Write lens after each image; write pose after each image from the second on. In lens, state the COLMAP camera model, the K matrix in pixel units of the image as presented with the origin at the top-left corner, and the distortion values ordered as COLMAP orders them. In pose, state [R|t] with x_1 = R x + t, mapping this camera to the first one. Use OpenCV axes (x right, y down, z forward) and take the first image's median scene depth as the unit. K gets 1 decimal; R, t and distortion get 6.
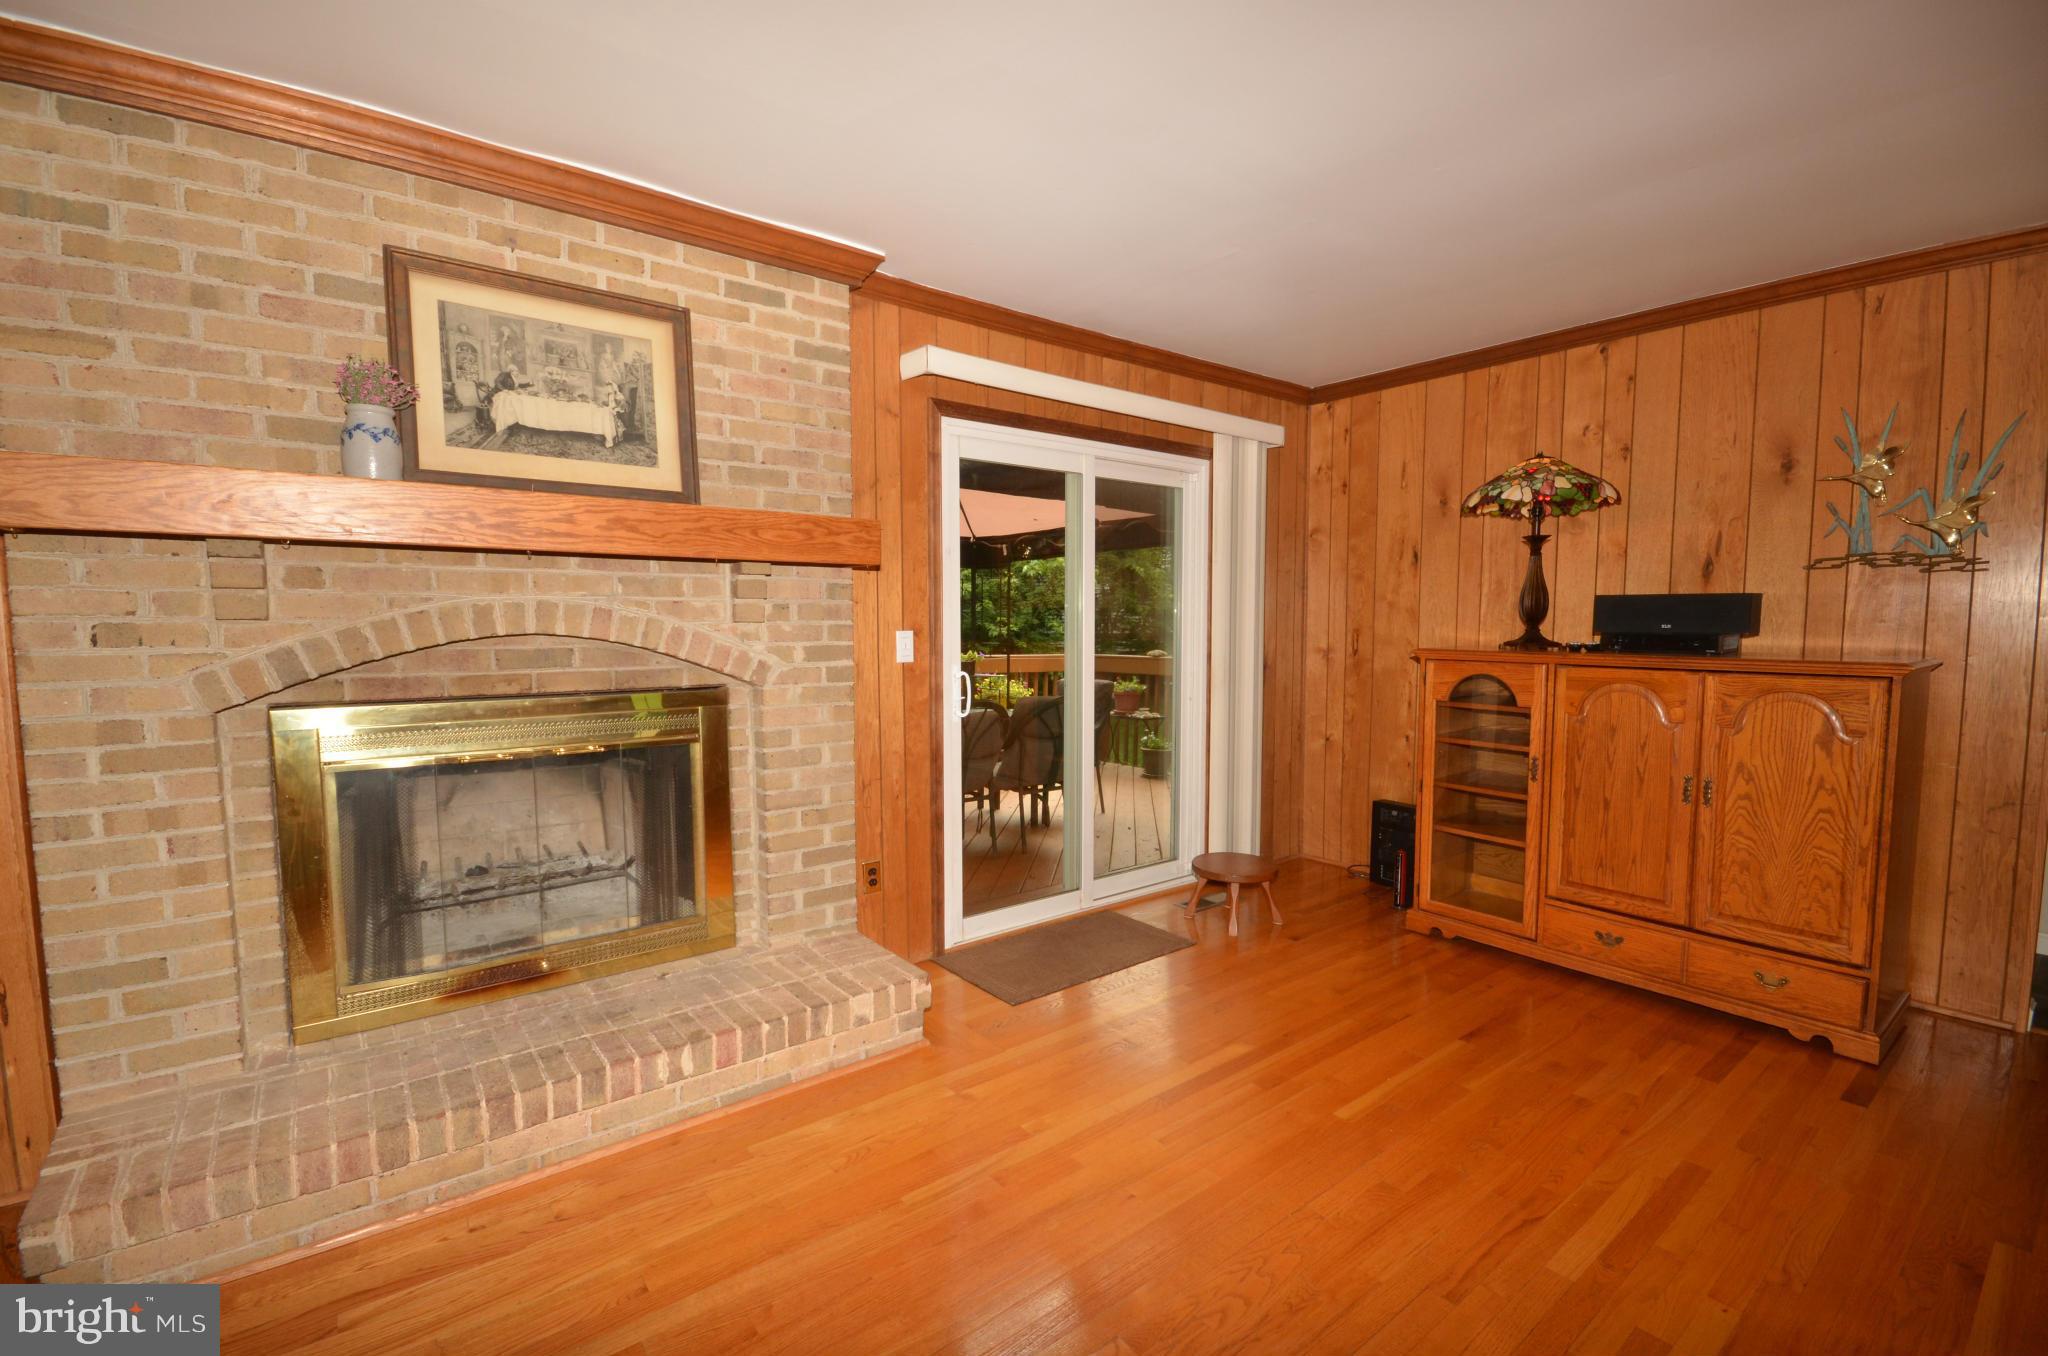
lens RADIAL K [[906.7, 0, 1019.9], [0, 906.7, 685.7], [0, 0, 1]] dist [-0.013787, -0.000559]
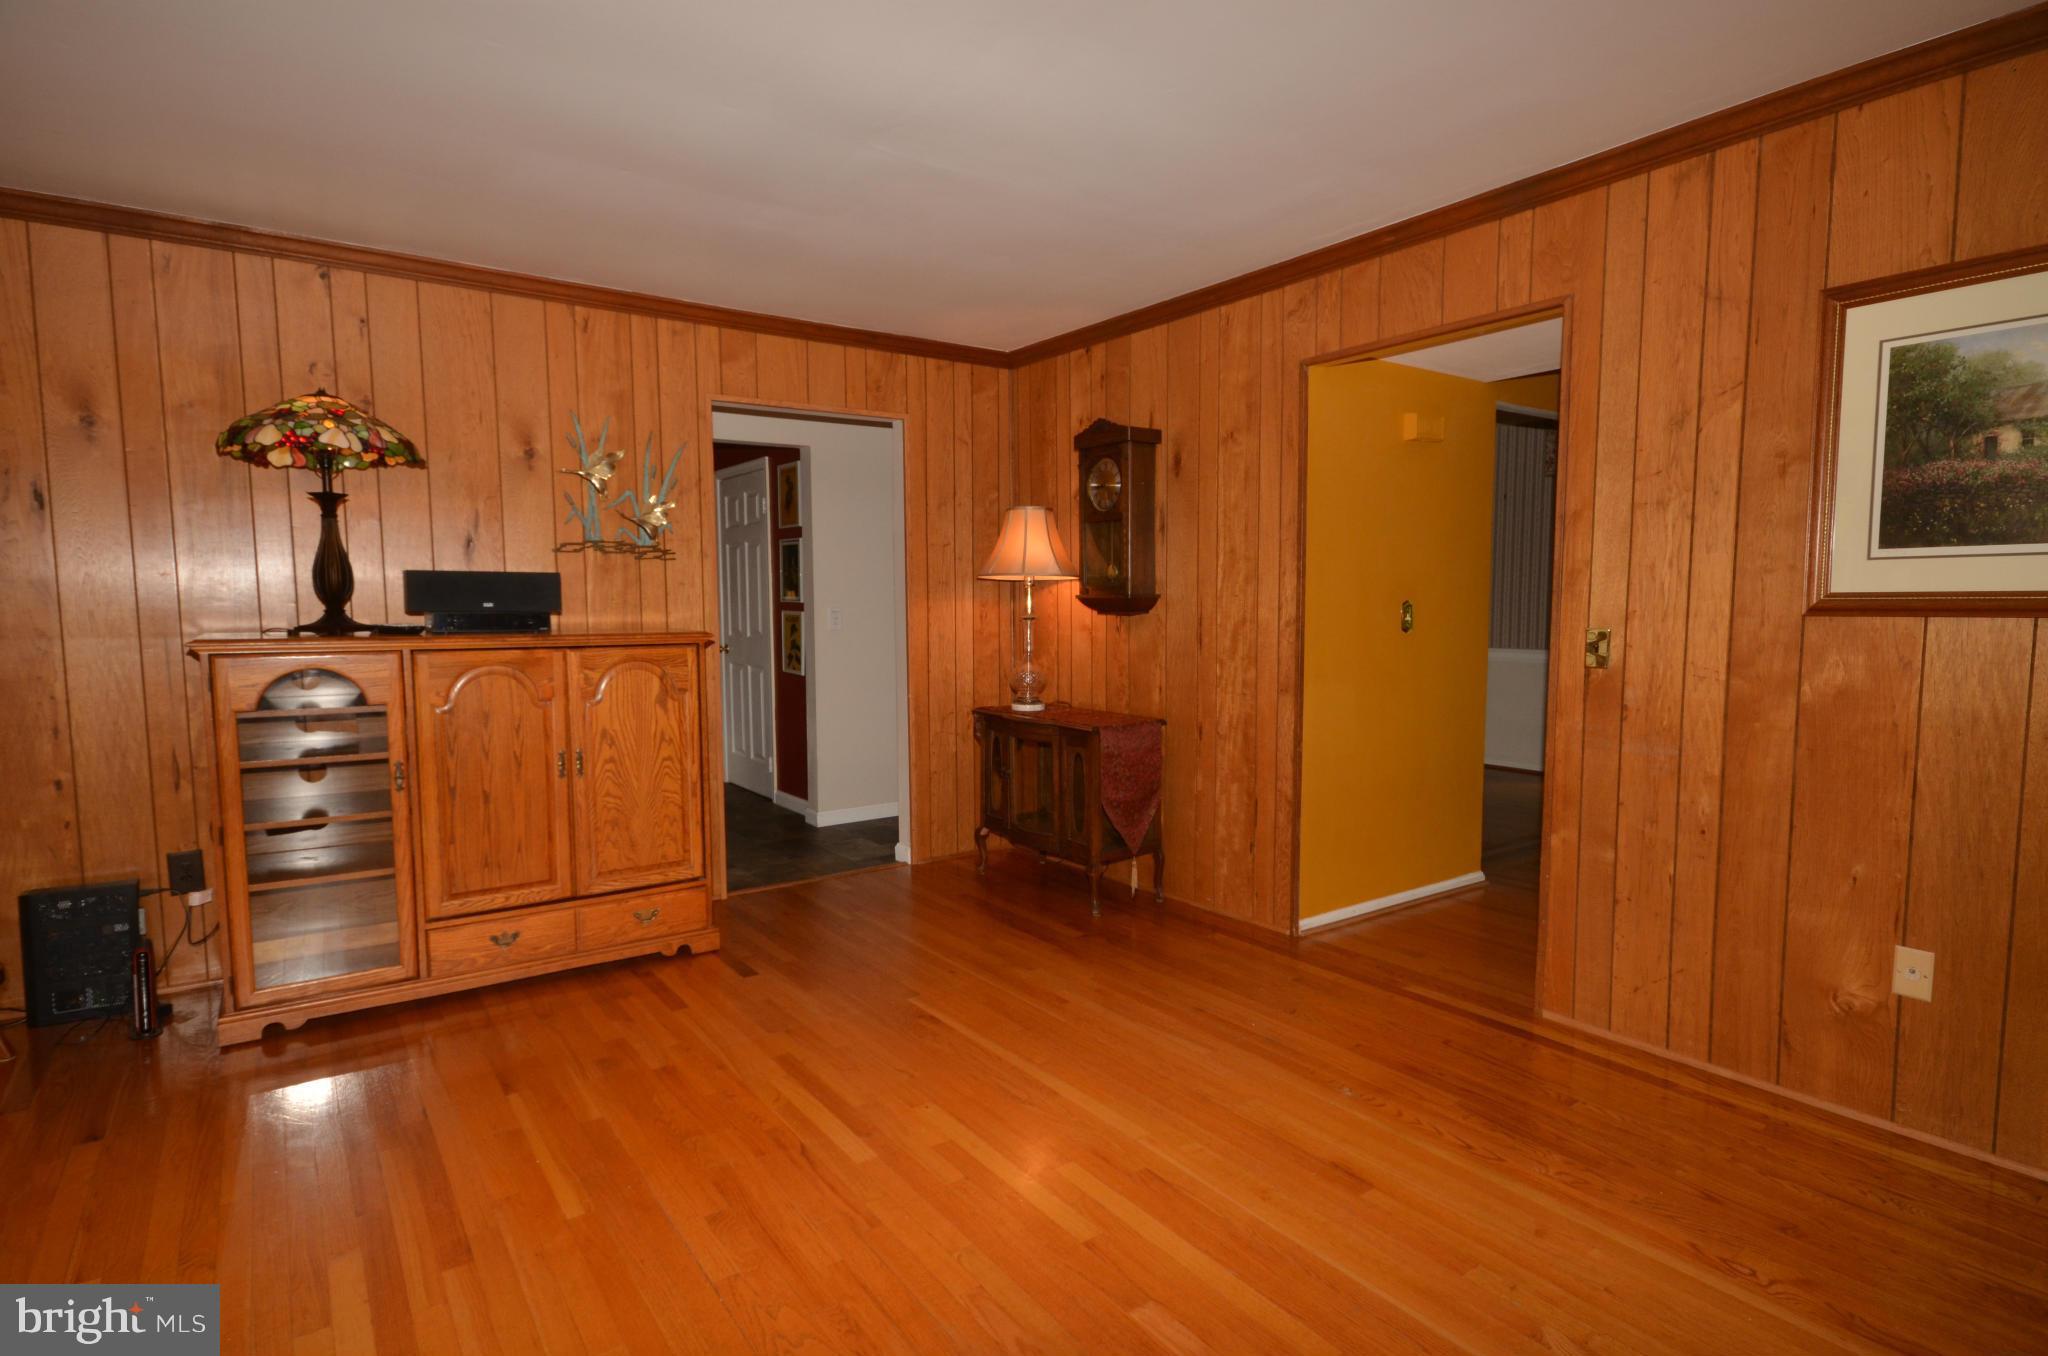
lens RADIAL K [[1035.0, 0, 1018.7], [0, 1035.0, 693.8], [0, 0, 1]] dist [-0.000082, -0.000427]
pose [[0.043475, -0.088376, 0.995138, -0.382223], [0.079379, 0.993236, 0.084739, -0.021471], [-0.995896, 0.075309, 0.050196, 0.404924]]
